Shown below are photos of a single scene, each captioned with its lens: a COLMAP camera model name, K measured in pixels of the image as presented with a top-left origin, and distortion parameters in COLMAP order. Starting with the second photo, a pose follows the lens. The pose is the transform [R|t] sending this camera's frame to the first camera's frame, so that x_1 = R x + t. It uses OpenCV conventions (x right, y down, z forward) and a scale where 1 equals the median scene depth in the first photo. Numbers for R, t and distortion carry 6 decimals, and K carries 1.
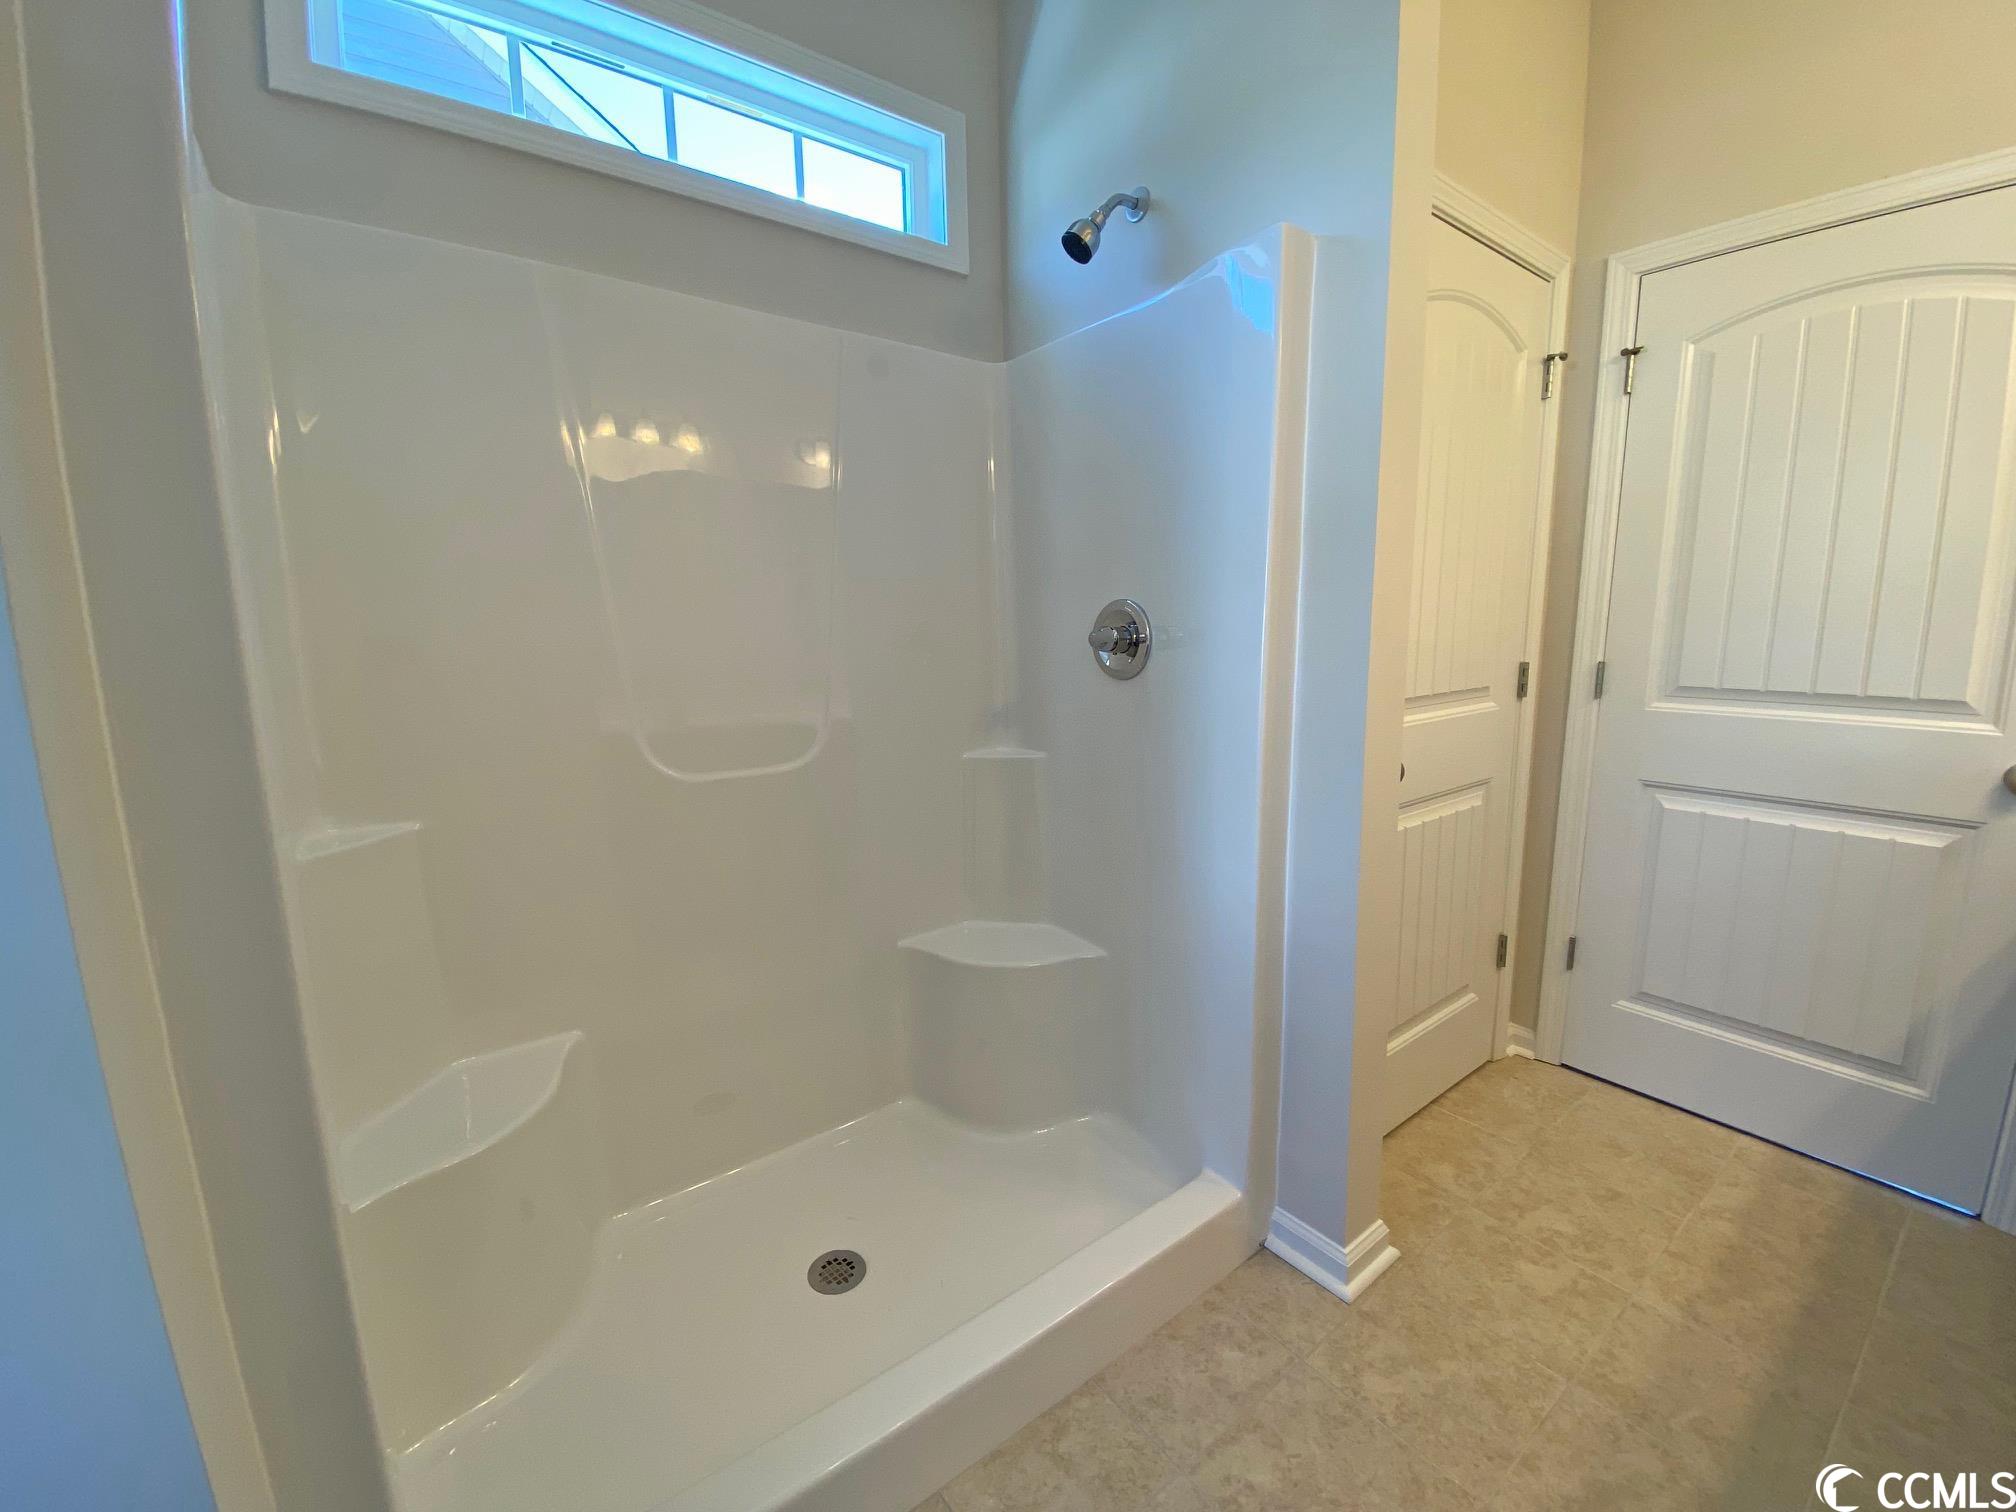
lens RADIAL K [[802.0, 0, 1004.3], [0, 802.0, 761.8], [0, 0, 1]] dist [0.001143, -0.011074]
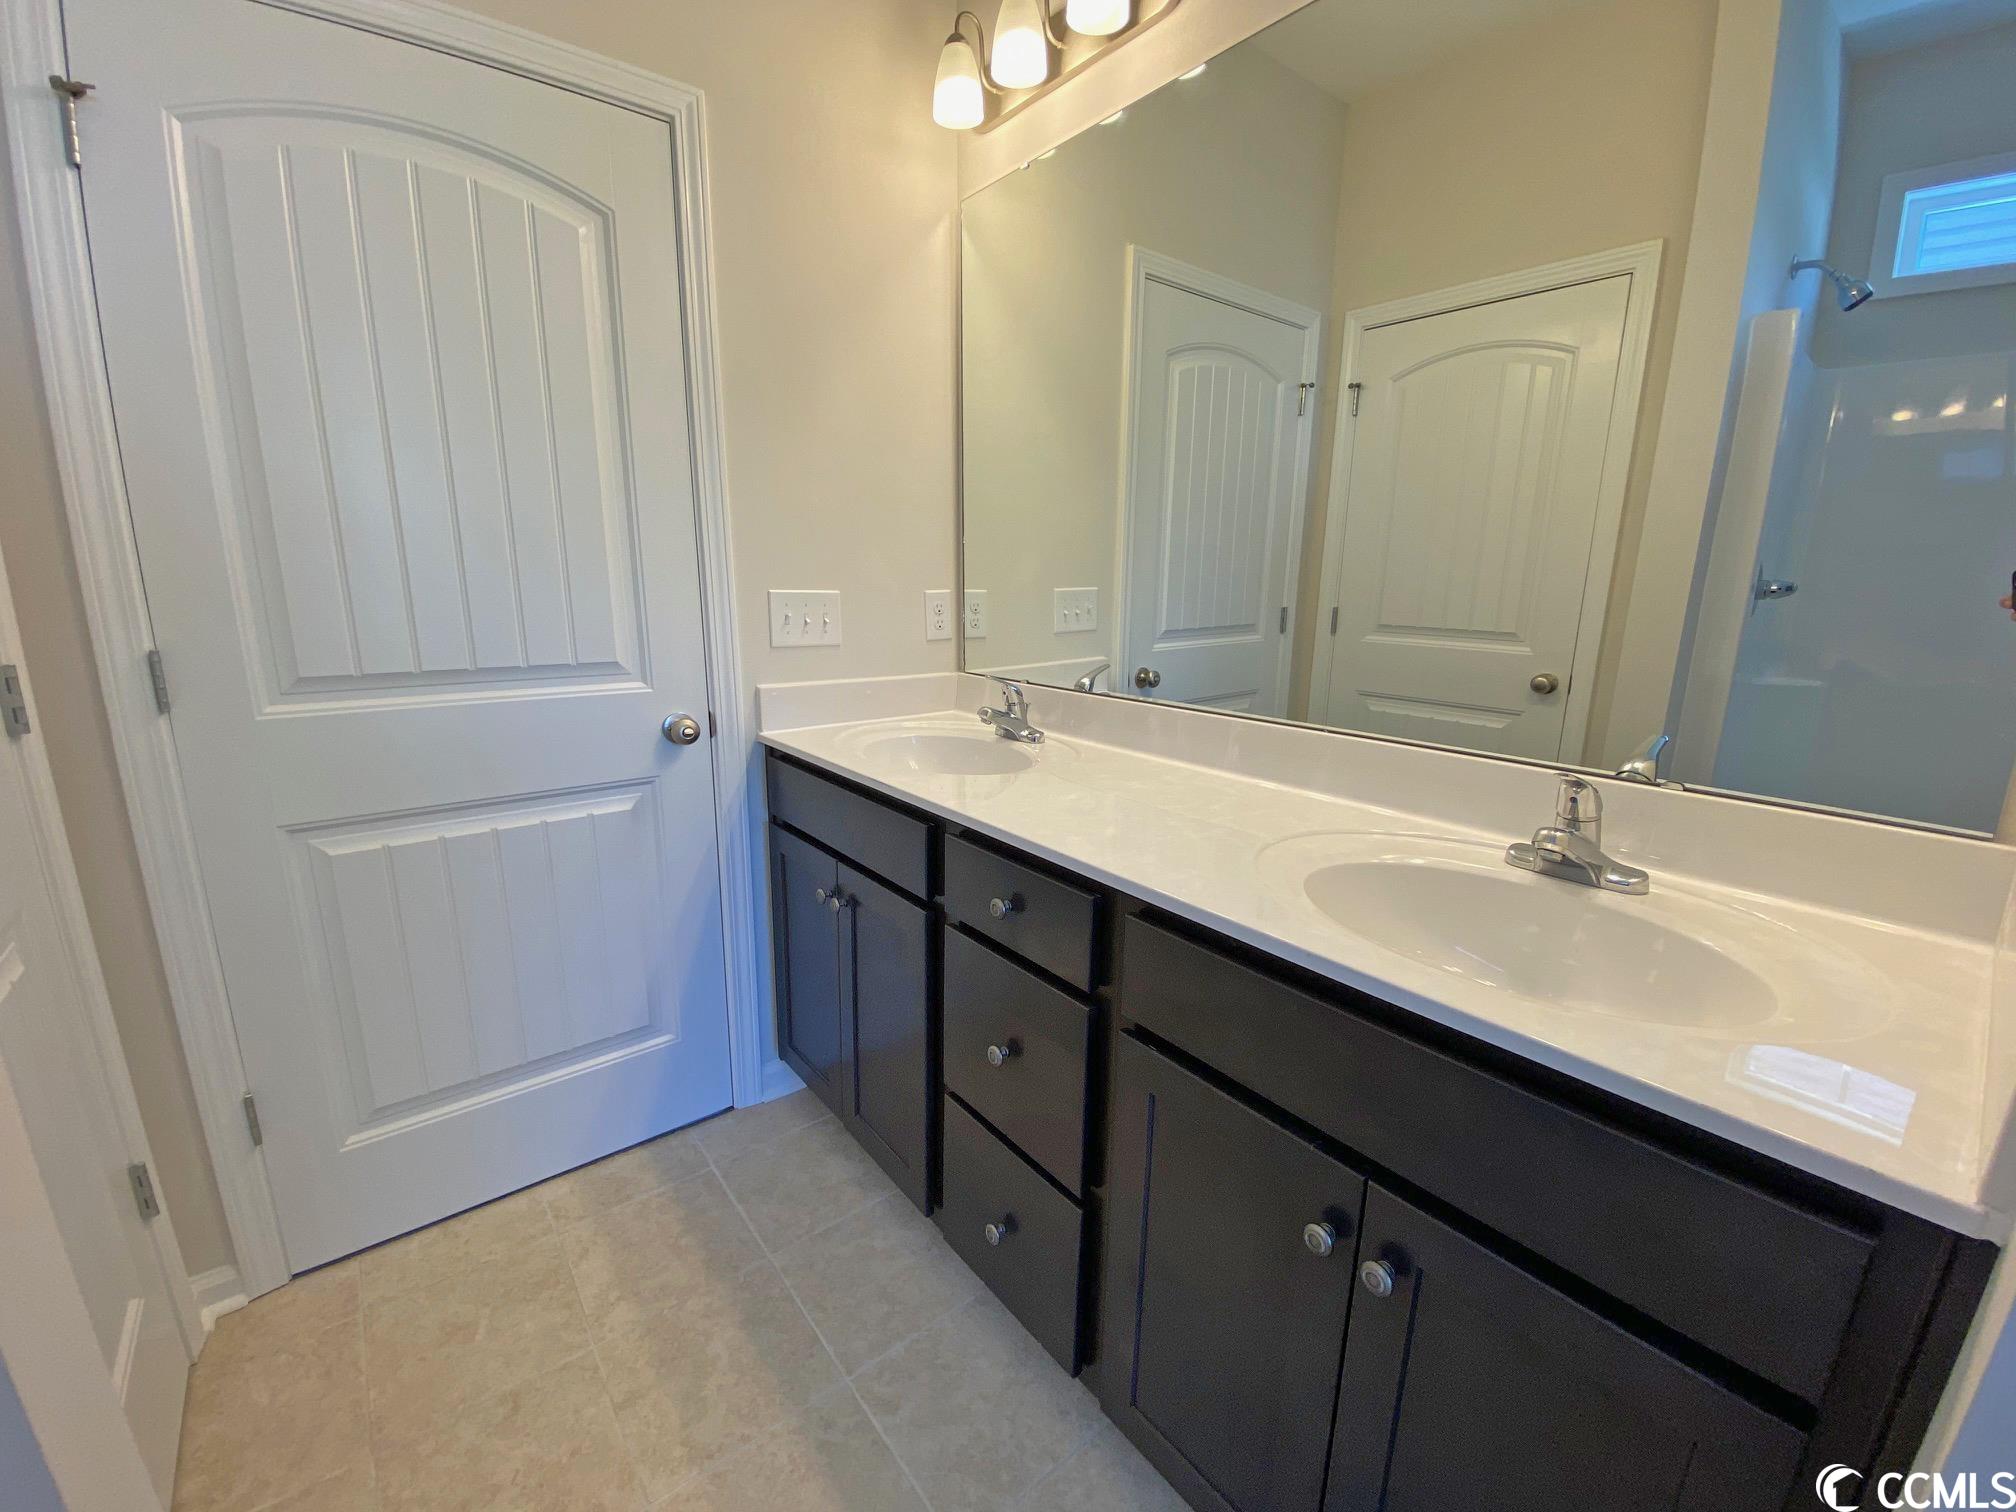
lens RADIAL K [[802.0, 0, 1004.3], [0, 802.0, 761.8], [0, 0, 1]] dist [0.001143, -0.011074]
pose [[-0.028511, -0.190180, 0.981335, 0.175188], [0.179435, 0.964814, 0.192192, -0.053499], [-0.983357, 0.181566, 0.006617, 0.464820]]
